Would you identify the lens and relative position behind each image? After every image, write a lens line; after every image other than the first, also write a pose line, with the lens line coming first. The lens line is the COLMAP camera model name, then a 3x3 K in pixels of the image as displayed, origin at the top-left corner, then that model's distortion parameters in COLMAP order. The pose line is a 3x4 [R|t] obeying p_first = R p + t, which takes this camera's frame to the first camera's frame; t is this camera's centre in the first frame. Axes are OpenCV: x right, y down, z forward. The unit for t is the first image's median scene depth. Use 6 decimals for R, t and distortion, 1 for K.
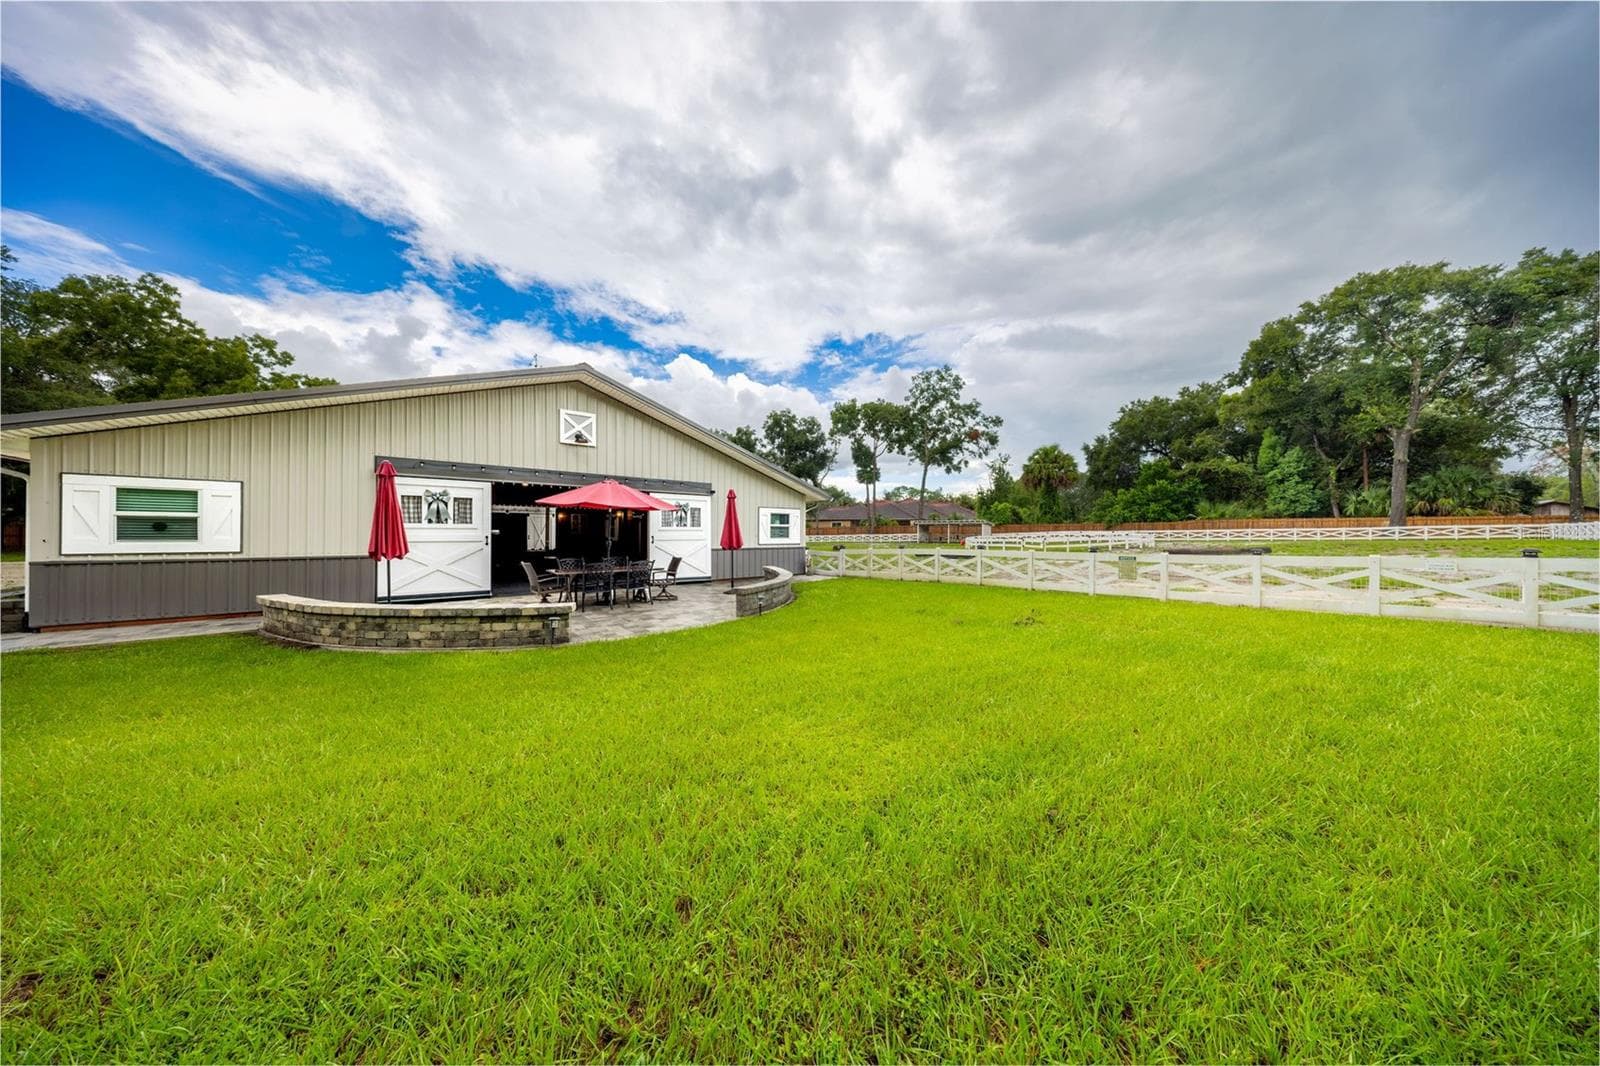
lens RADIAL K [[460.7, 0, 798.2], [0, 460.7, 529.4], [0, 0, 1]] dist [-0.000737, -0.000271]
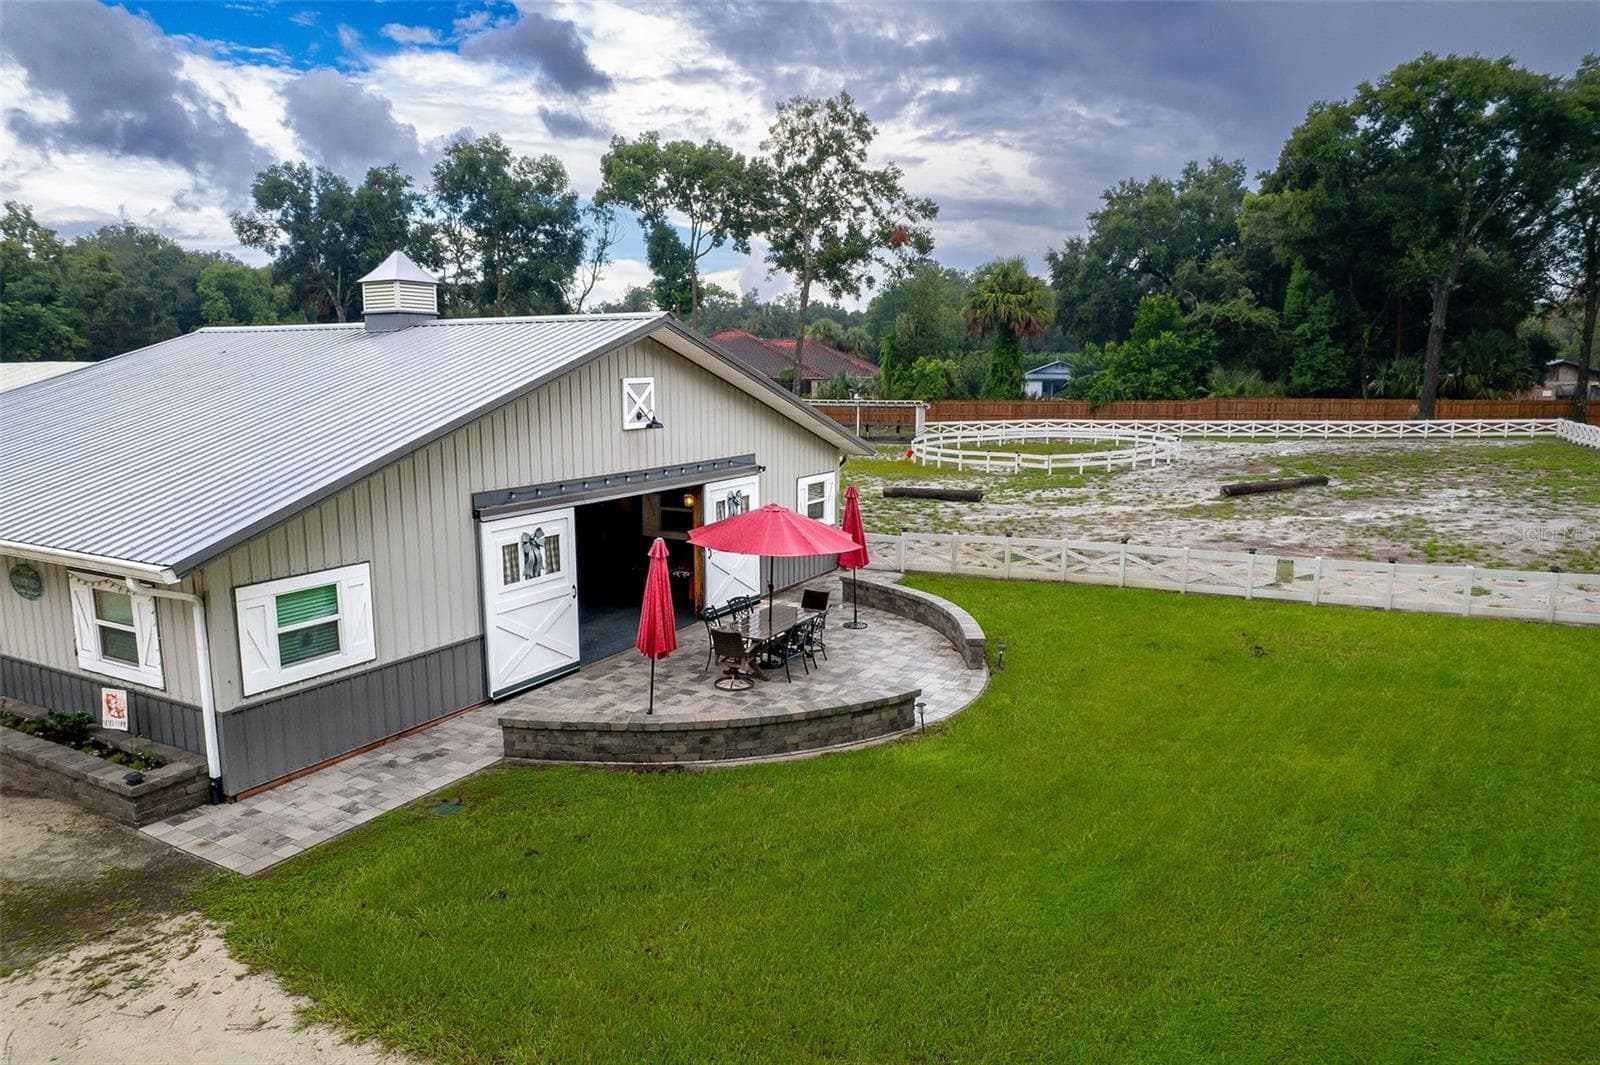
lens RADIAL K [[1024.7, 0, 799.5], [0, 1024.7, 531.0], [0, 0, 1]] dist [-0.074925, 0.068864]
pose [[0.926443, -0.061239, 0.371419, -0.253491], [-0.002251, 0.985760, 0.168145, -0.088310], [-0.376427, -0.156613, 0.913113, -0.138944]]
